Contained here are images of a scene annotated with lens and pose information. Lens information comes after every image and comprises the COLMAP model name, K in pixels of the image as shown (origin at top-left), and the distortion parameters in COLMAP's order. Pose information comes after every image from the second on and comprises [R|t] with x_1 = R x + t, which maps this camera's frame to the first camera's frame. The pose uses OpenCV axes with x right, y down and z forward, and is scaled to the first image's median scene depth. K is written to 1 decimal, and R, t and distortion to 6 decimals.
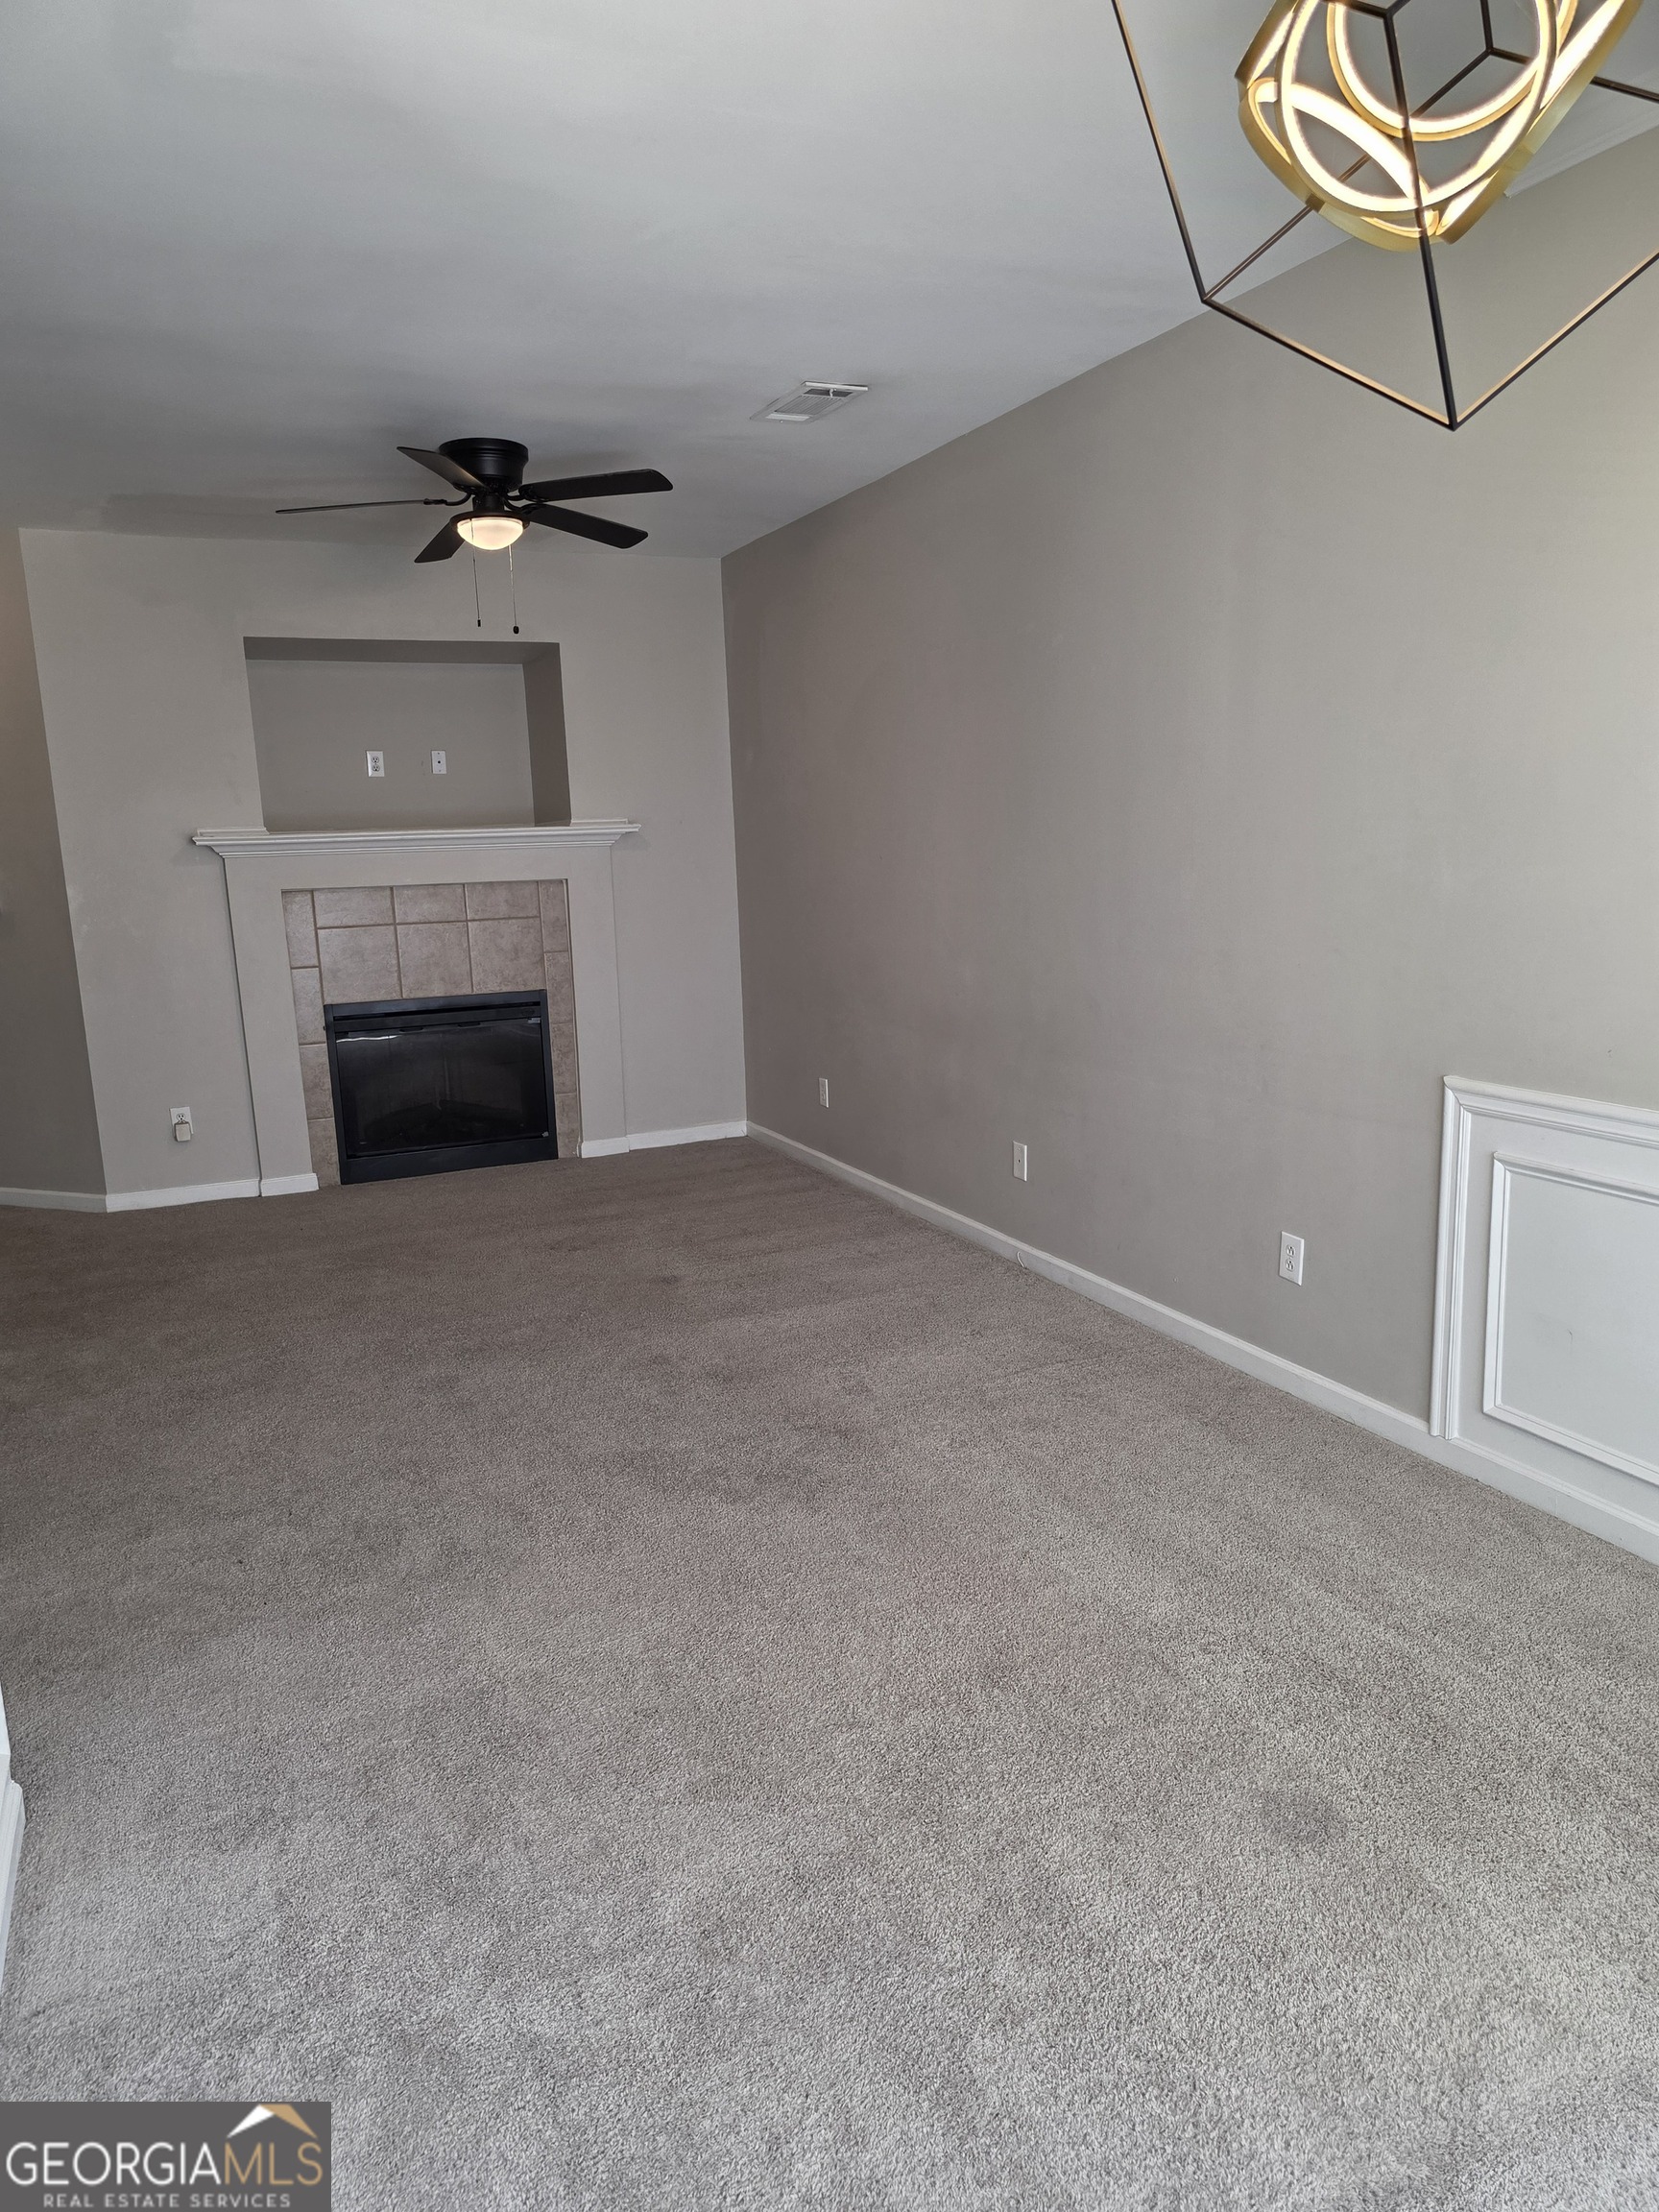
lens RADIAL K [[1494.0, 0, 818.4], [0, 1494.0, 1116.3], [0, 0, 1]] dist [0.057659, -0.030678]
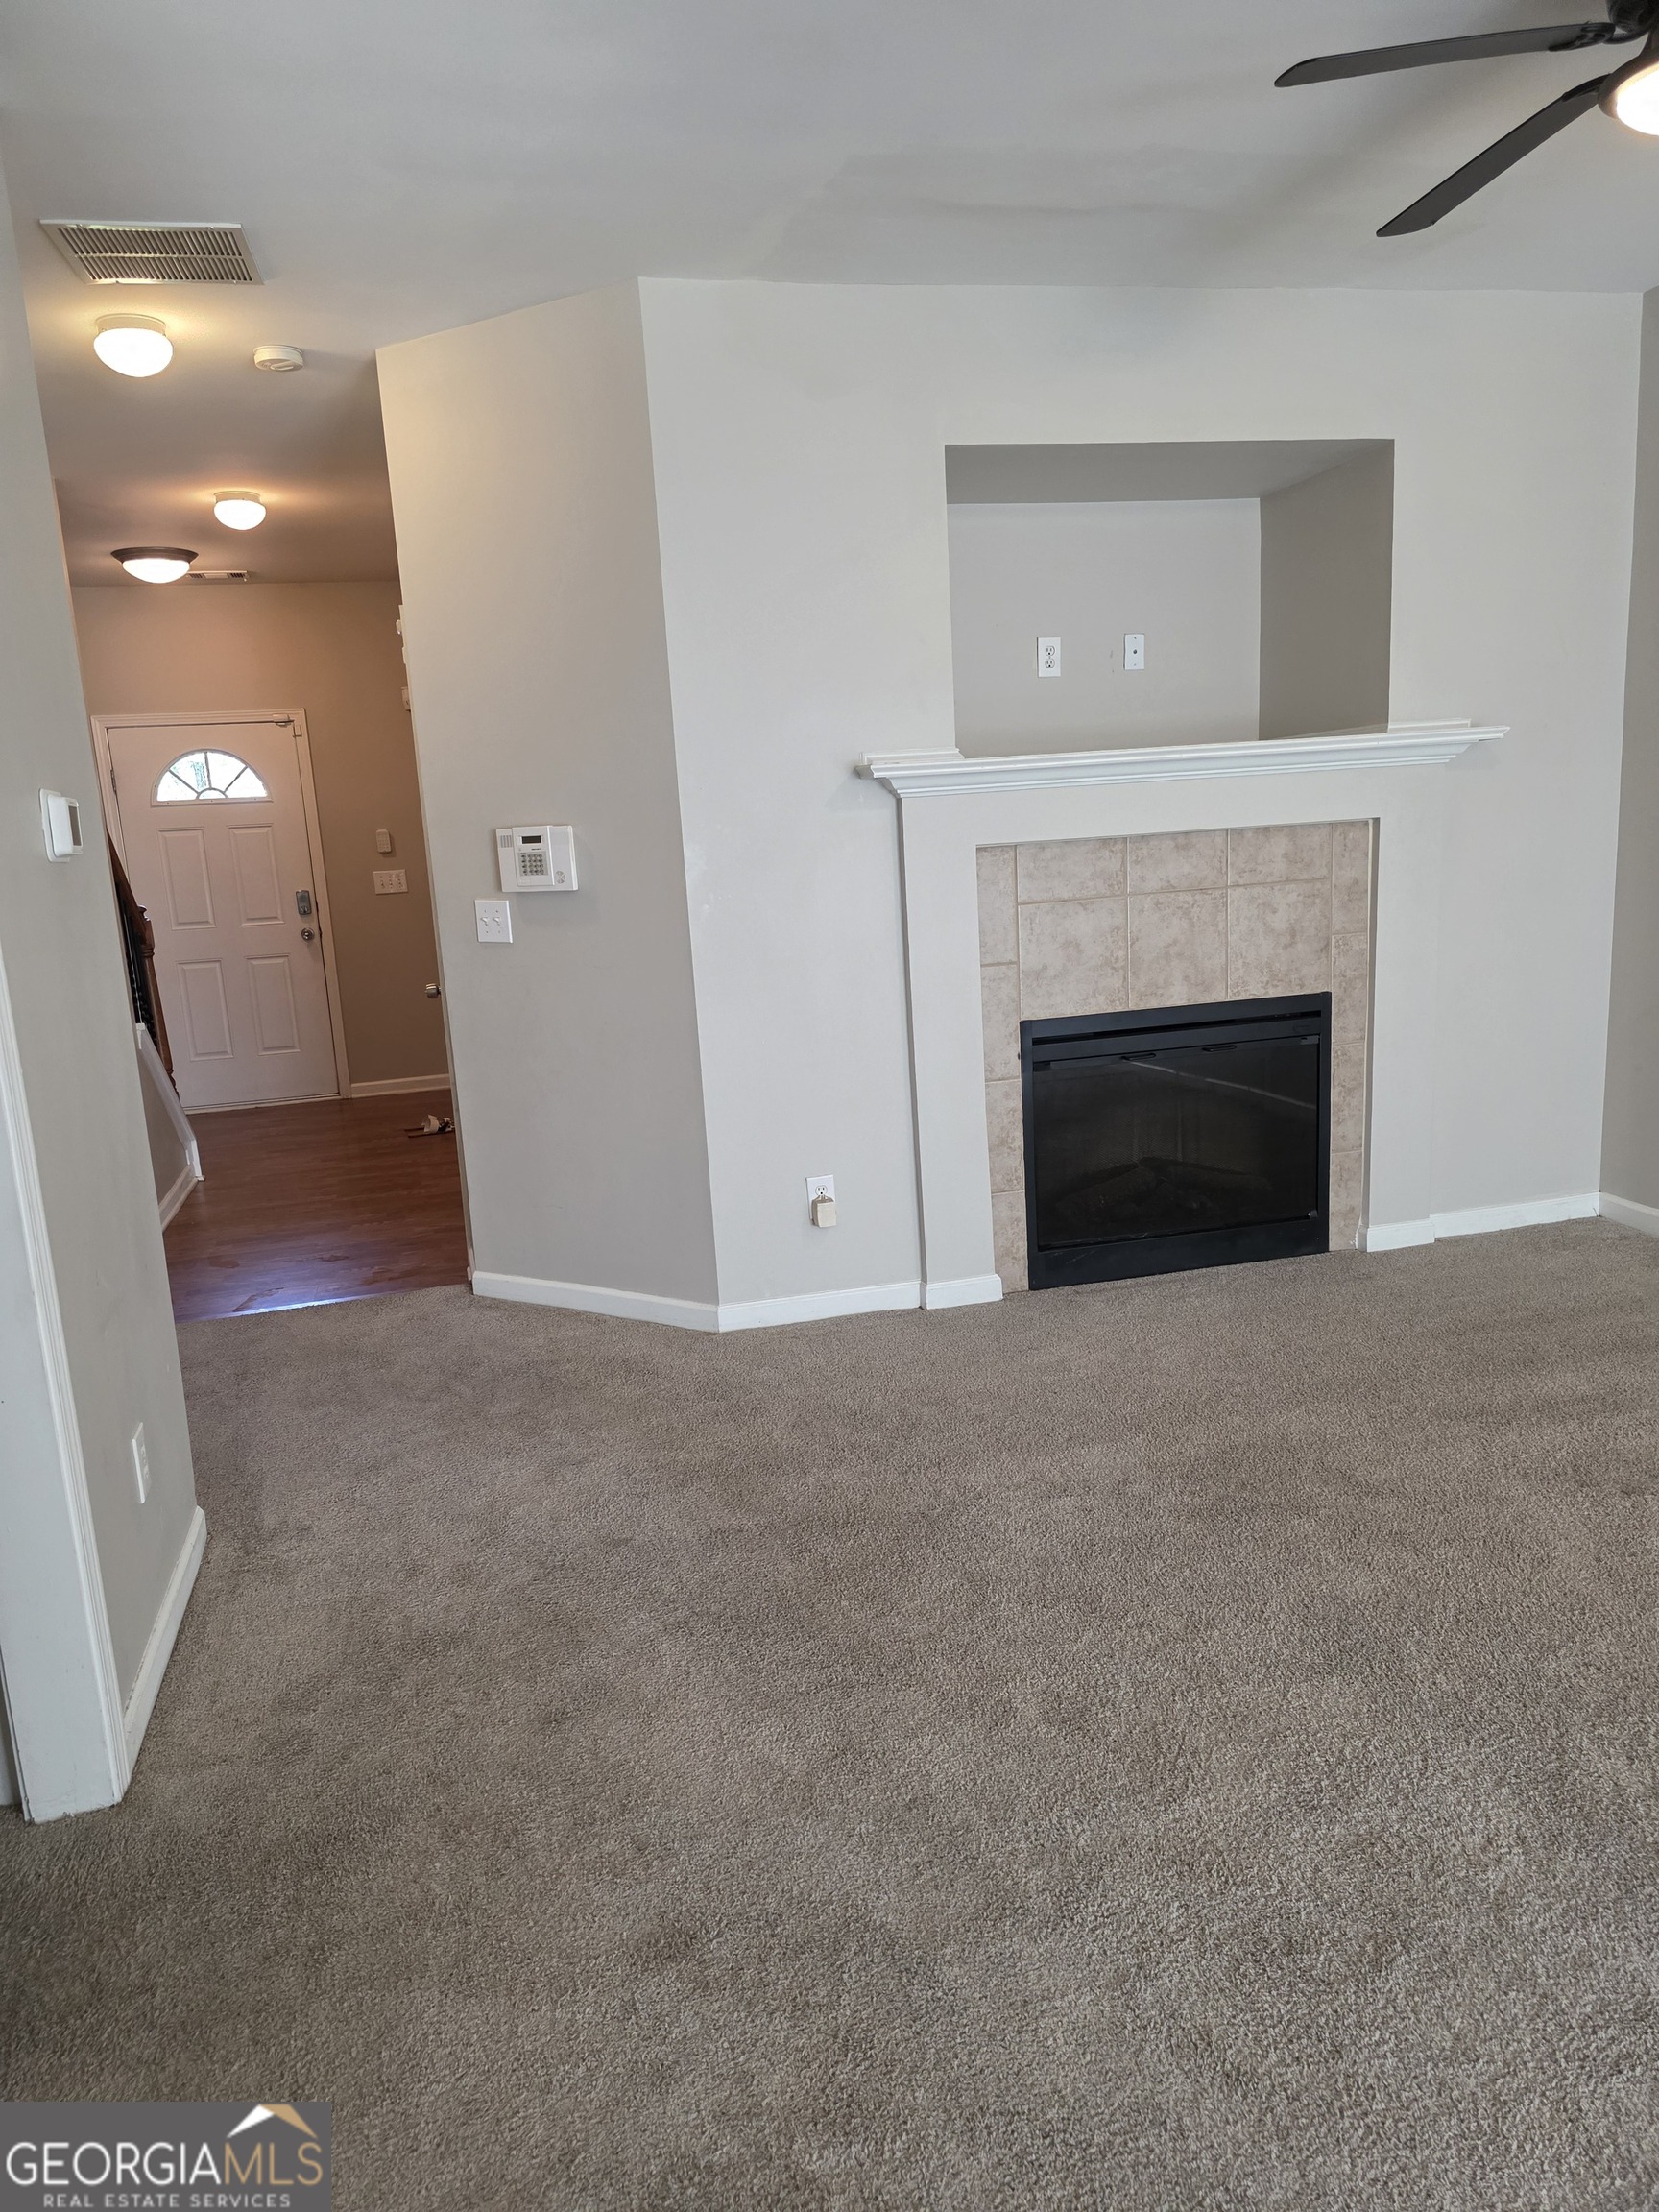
lens RADIAL K [[1494.0, 0, 797.4], [0, 1494.0, 1102.6], [0, 0, 1]] dist [0.057659, -0.030678]
pose [[0.982475, 0.015964, -0.185711, -0.297209], [-0.012485, 0.999724, 0.019890, -0.049137], [0.185978, -0.017222, 0.982403, 0.334287]]
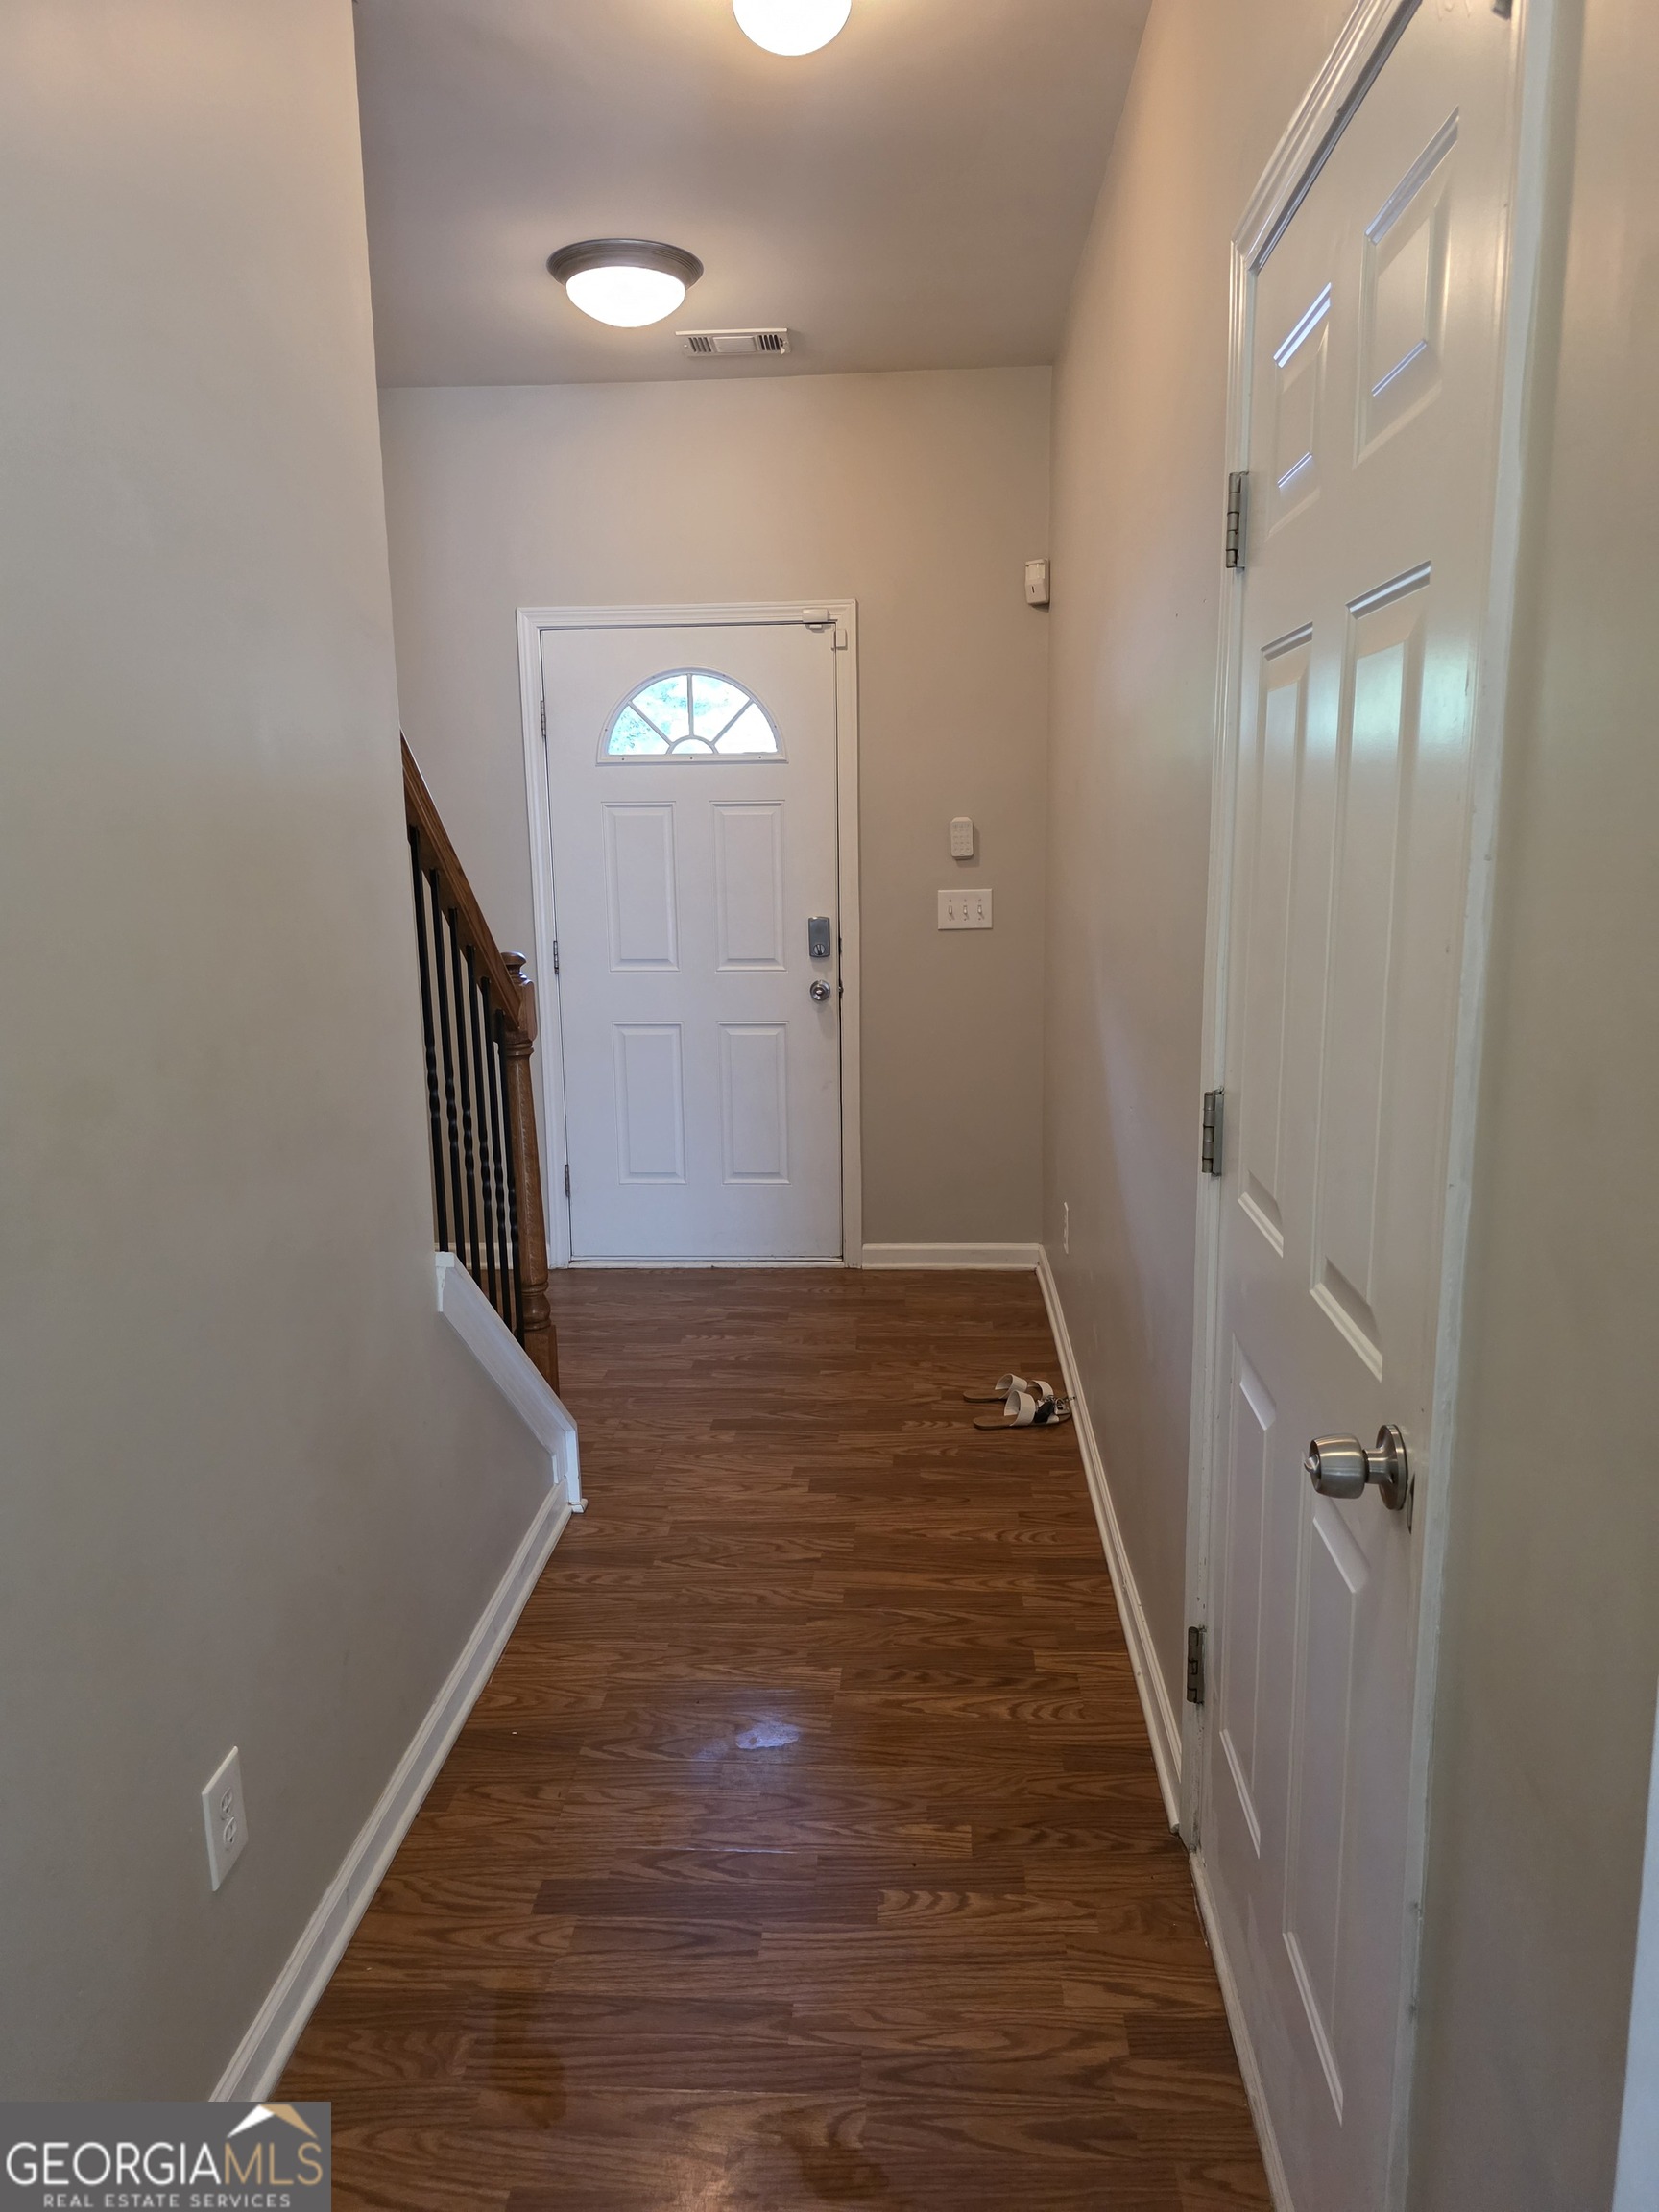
lens RADIAL K [[1494.0, 0, 818.5], [0, 1494.0, 1127.8], [0, 0, 1]] dist [0.057659, -0.030678]
pose [[0.881378, 0.117343, -0.457606, -0.431090], [-0.103806, 0.993091, 0.054720, -0.087317], [0.460866, -0.000727, 0.887470, 0.565427]]
